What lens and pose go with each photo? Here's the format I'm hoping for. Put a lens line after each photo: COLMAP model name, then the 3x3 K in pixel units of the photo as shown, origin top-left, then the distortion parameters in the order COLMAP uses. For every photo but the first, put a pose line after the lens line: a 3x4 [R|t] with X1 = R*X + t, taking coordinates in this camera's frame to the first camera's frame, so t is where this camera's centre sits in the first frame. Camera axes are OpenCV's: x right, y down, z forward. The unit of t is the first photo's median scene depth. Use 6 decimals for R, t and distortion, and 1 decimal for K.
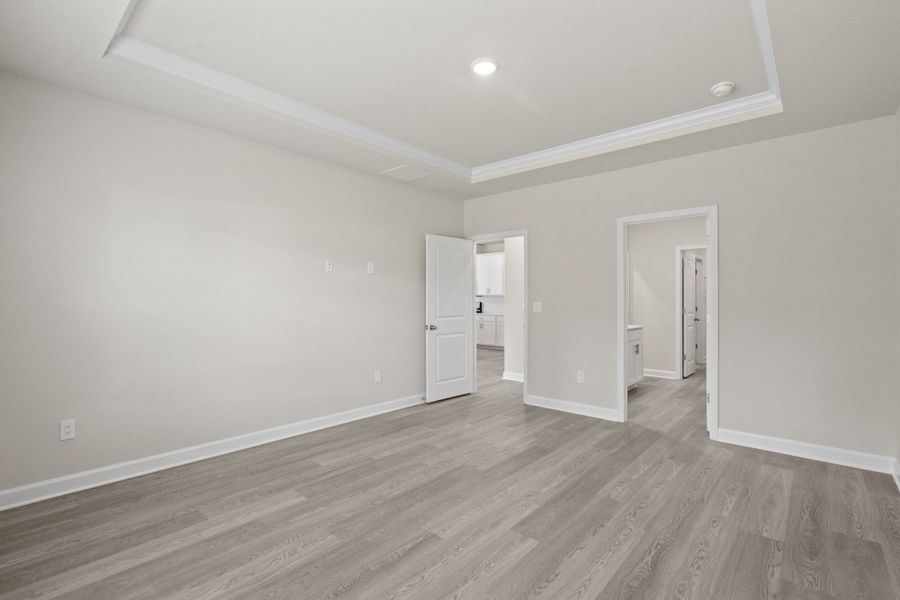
lens RADIAL K [[409.0, 0, 451.5], [0, 409.0, 299.3], [0, 0, 1]] dist [-0.009240, 0.000604]
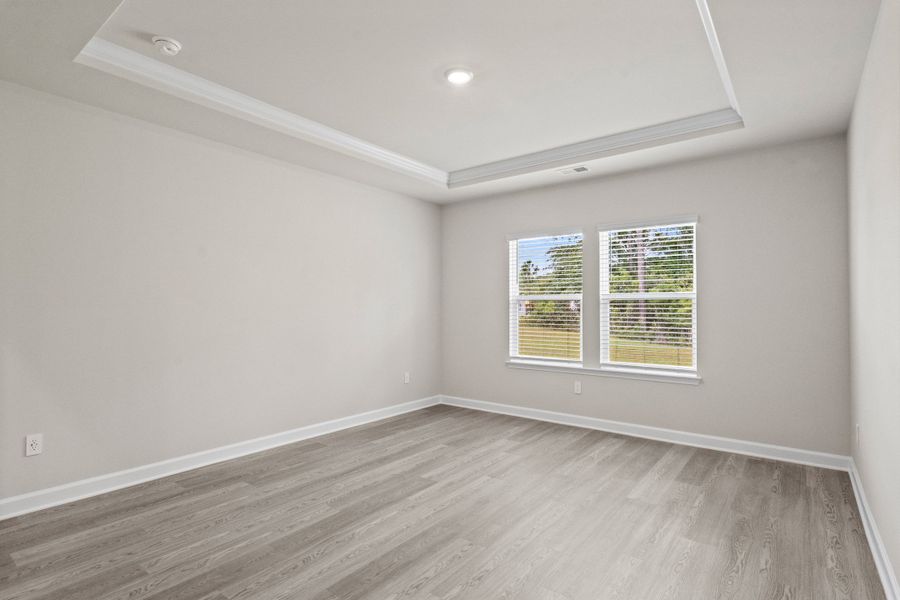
lens RADIAL K [[451.9, 0, 450.0], [0, 451.9, 300.0], [0, 0, 1]] dist [-0.004971, 0.000069]
pose [[-0.997984, -0.003864, -0.063355, 0.146870], [-0.002432, 0.999740, -0.022655, 0.007635], [0.063426, -0.022456, -0.997734, 1.802939]]
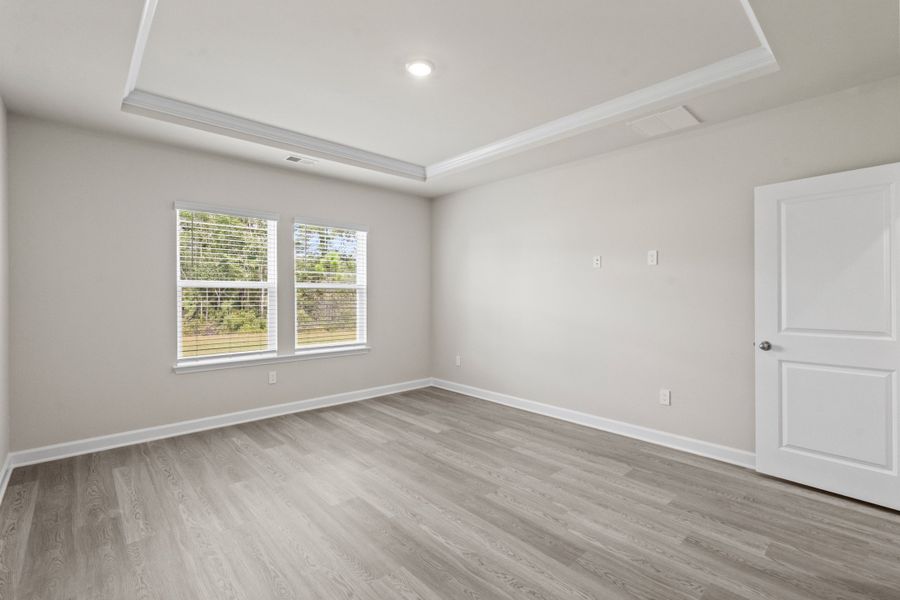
lens RADIAL K [[409.0, 0, 451.5], [0, 409.0, 299.3], [0, 0, 1]] dist [-0.009240, 0.000604]
pose [[-0.098865, 0.011448, -0.995035, 0.926504], [0.002001, 0.999934, 0.011305, -0.006809], [0.995099, -0.000873, -0.098882, 1.007911]]
